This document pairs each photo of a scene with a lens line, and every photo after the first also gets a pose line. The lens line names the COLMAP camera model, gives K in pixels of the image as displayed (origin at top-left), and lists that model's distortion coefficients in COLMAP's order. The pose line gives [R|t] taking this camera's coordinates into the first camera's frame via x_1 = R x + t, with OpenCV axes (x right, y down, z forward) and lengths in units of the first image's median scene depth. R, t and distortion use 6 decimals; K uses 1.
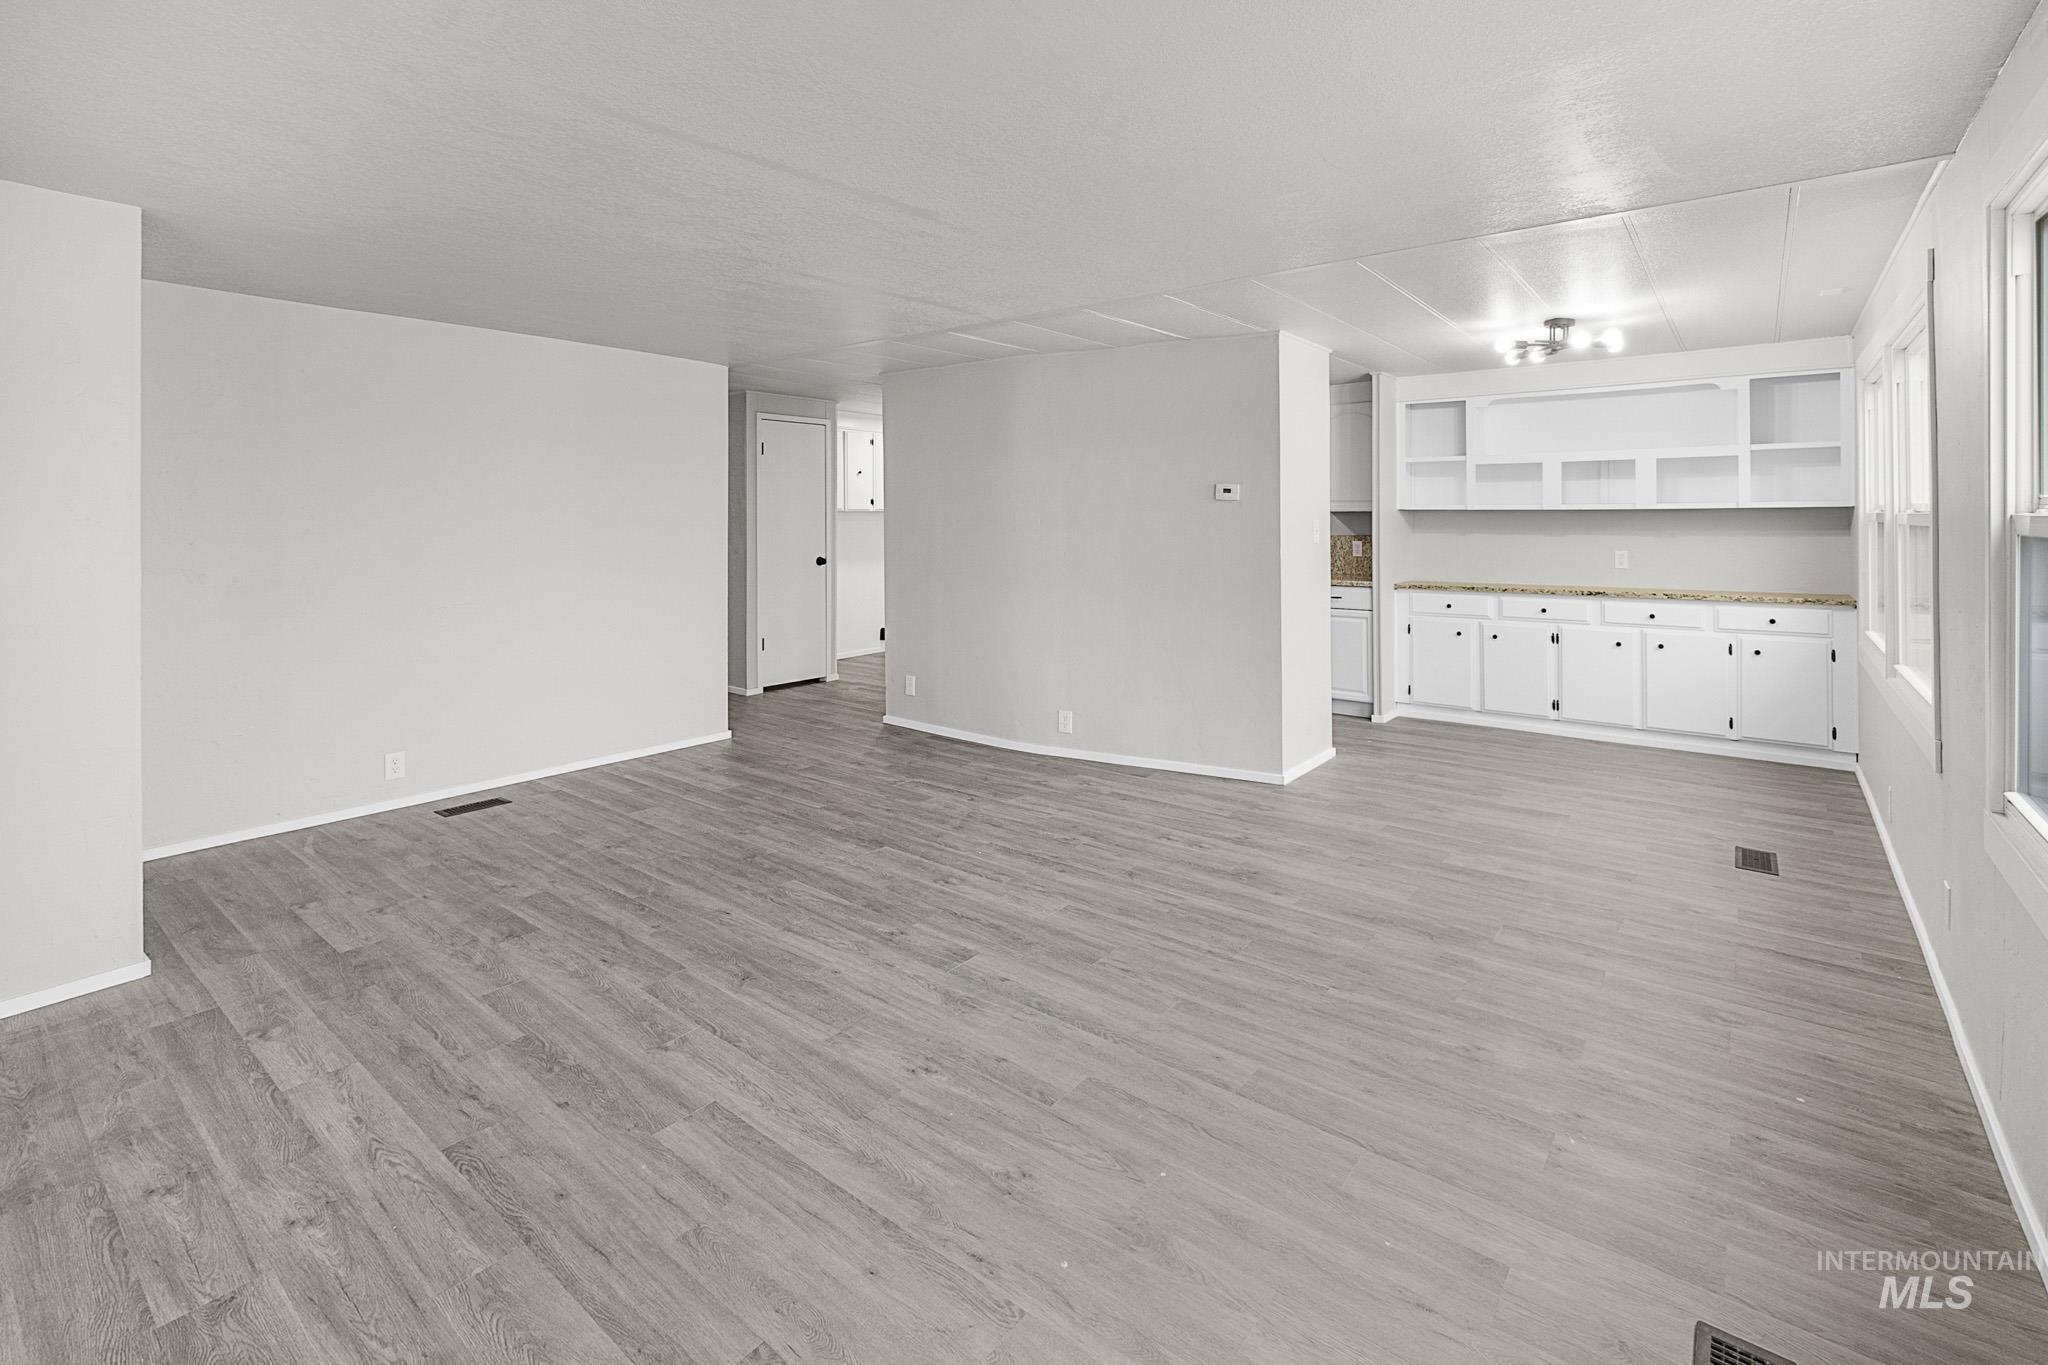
lens RADIAL K [[928.9, 0, 1029.0], [0, 928.9, 523.0], [0, 0, 1]] dist [-0.010556, 0.000254]
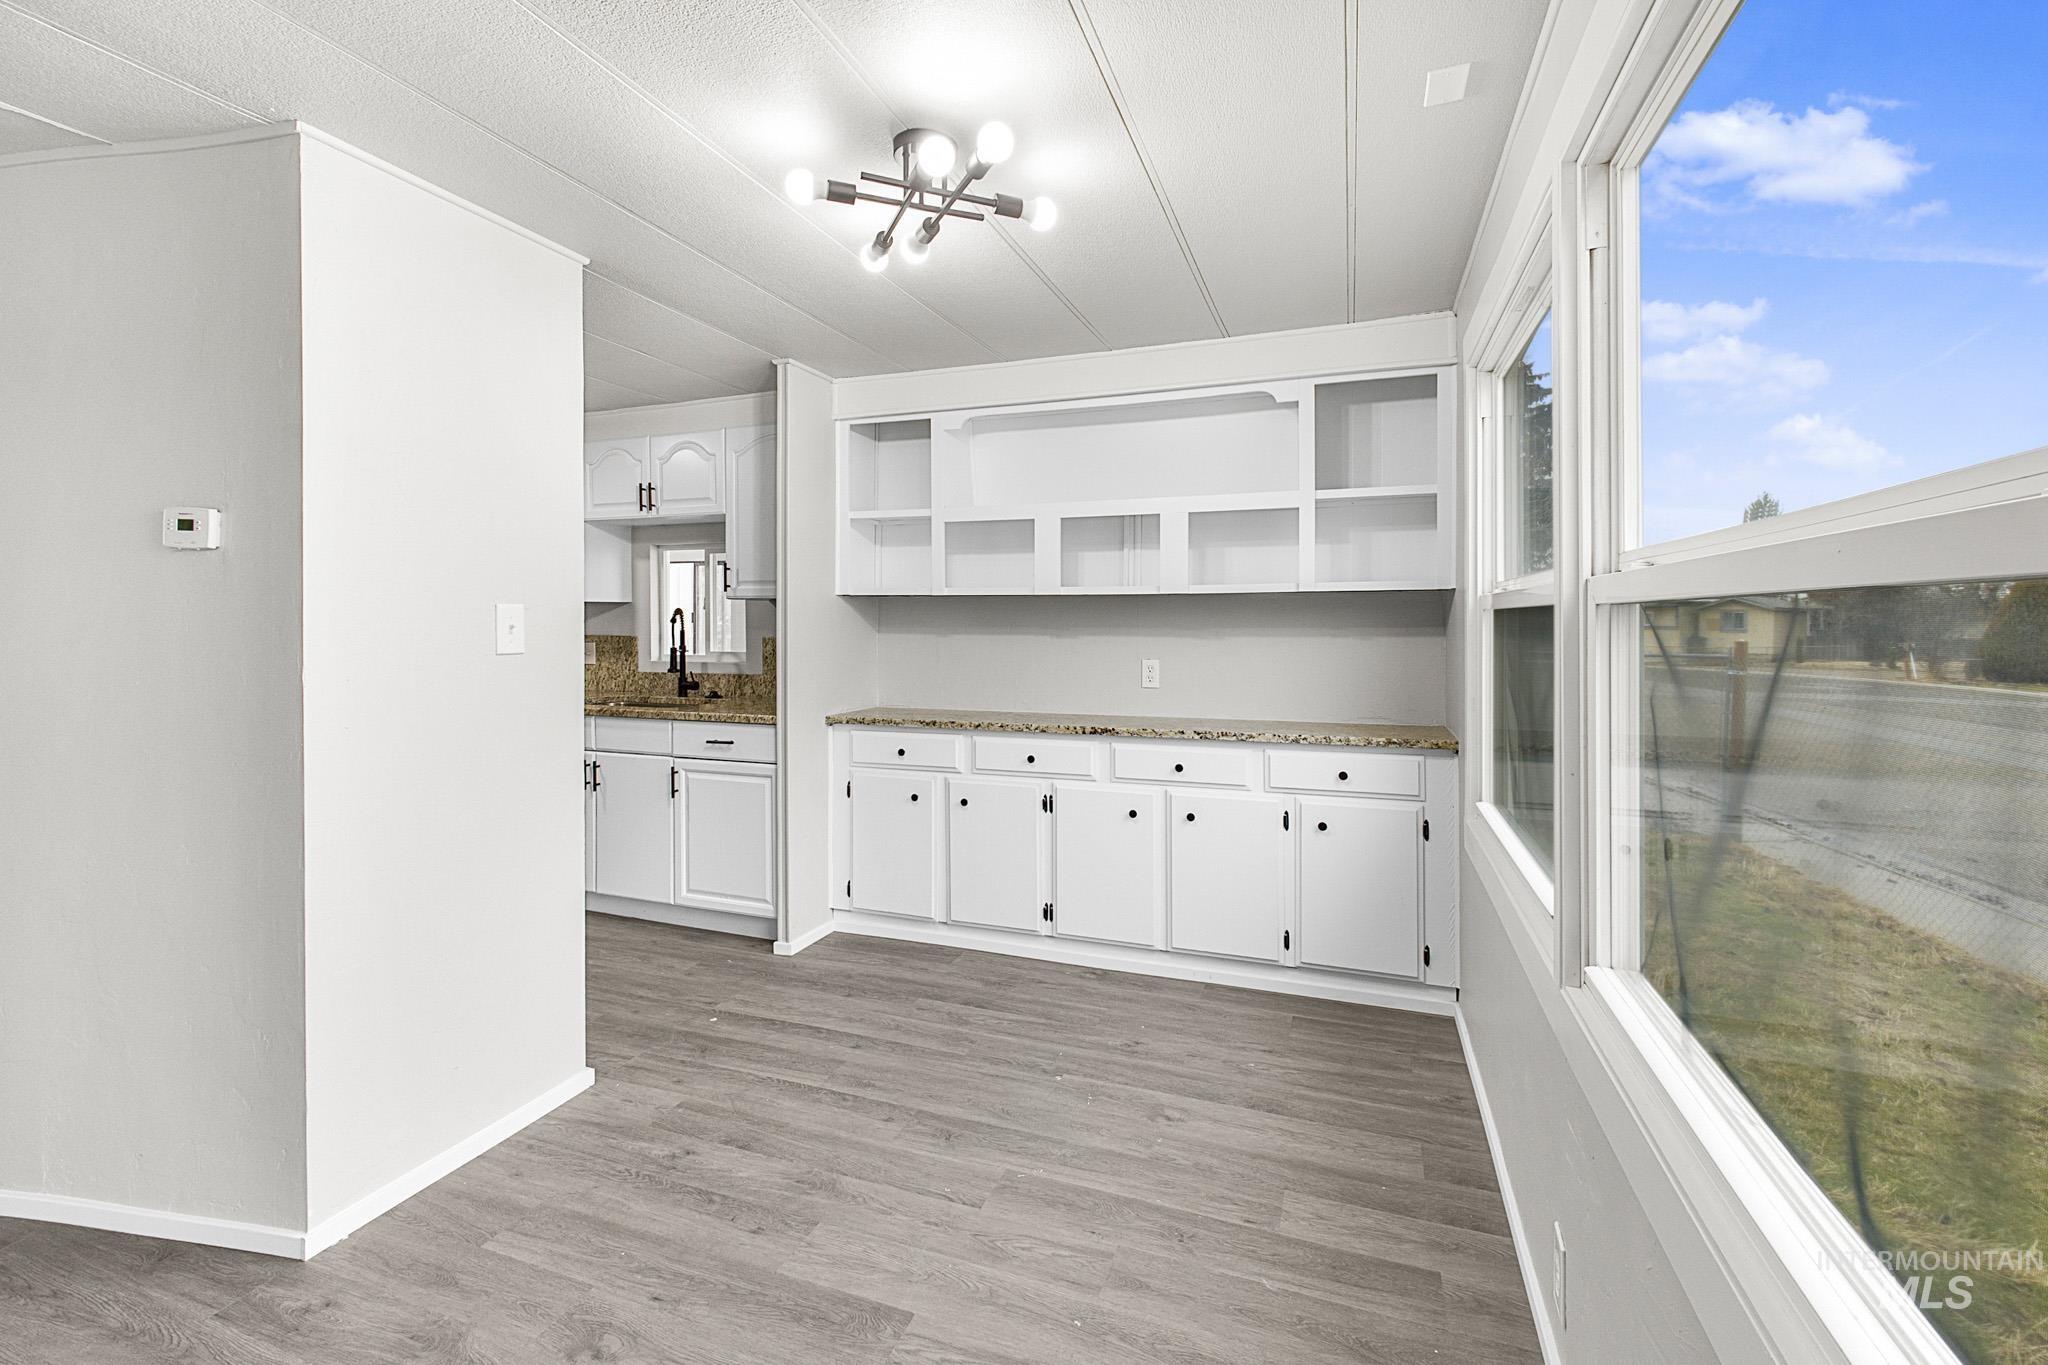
lens RADIAL K [[877.5, 0, 1028.3], [0, 877.5, 633.3], [0, 0, 1]] dist [-0.000204, -0.000116]
pose [[0.950837, 0.000251, 0.309693, 0.391408], [-0.002517, 0.999973, 0.006920, 0.007548], [-0.309683, -0.007359, 0.950811, 0.469093]]
